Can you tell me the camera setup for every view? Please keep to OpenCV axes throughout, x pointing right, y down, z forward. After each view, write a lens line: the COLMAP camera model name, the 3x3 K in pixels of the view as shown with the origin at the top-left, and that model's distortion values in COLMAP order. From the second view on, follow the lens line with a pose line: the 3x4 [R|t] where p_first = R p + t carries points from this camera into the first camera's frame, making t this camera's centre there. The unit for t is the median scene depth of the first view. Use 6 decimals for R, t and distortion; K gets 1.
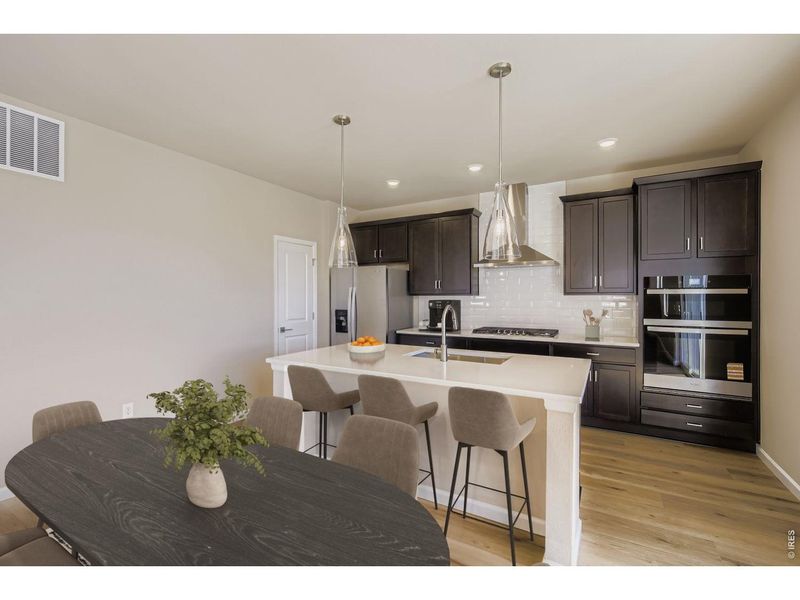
lens RADIAL K [[360.9, 0, 382.9], [0, 360.9, 299.4], [0, 0, 1]] dist [-0.015456, -0.000144]
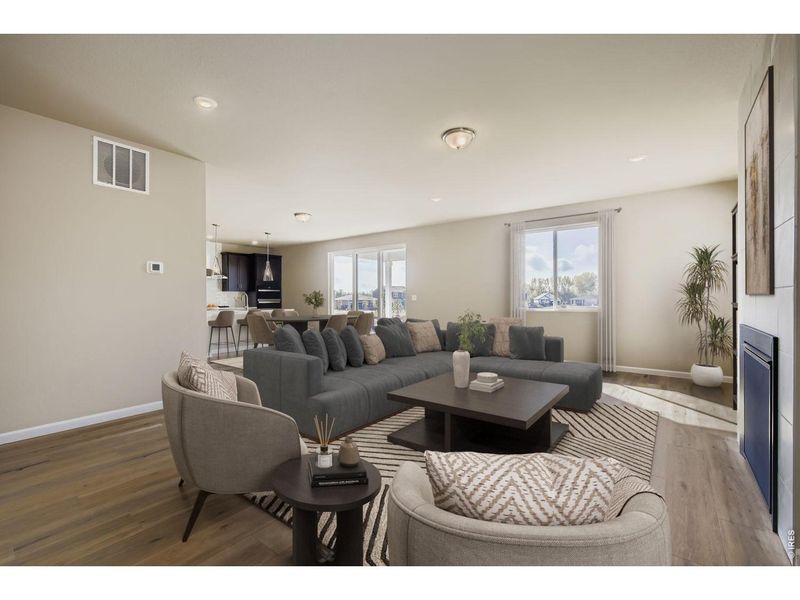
lens RADIAL K [[356.0, 0, 399.8], [0, 356.0, 298.4], [0, 0, 1]] dist [-0.000895, -0.000105]
pose [[0.107378, 0.000792, 0.994218, -1.670491], [0.012389, 0.999921, -0.002134, 0.052799], [-0.994141, 0.012547, 0.107360, -0.415831]]
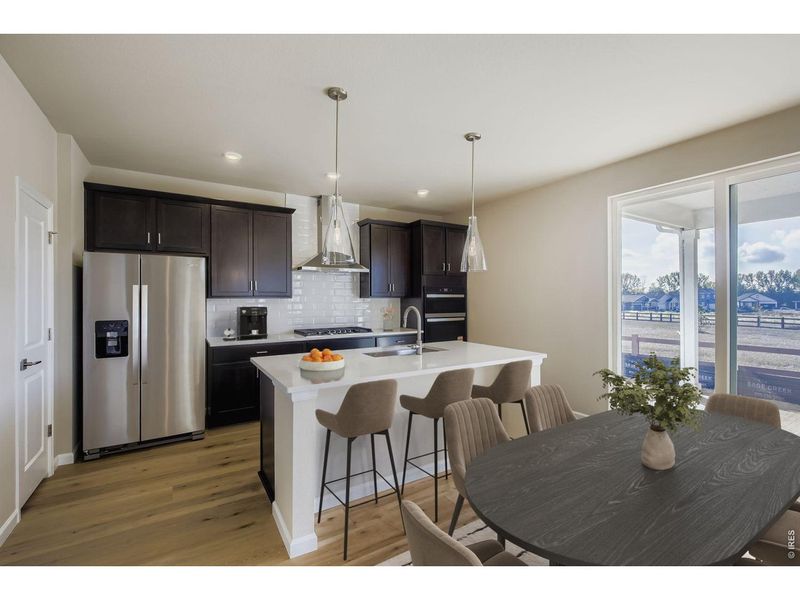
lens RADIAL K [[356.0, 0, 399.8], [0, 356.0, 298.4], [0, 0, 1]] dist [-0.000895, -0.000105]
pose [[0.446222, 0.001840, 0.894920, -0.509493], [0.009130, 0.999936, -0.006608, -0.001151], [-0.894876, 0.011119, 0.446177, 0.323724]]
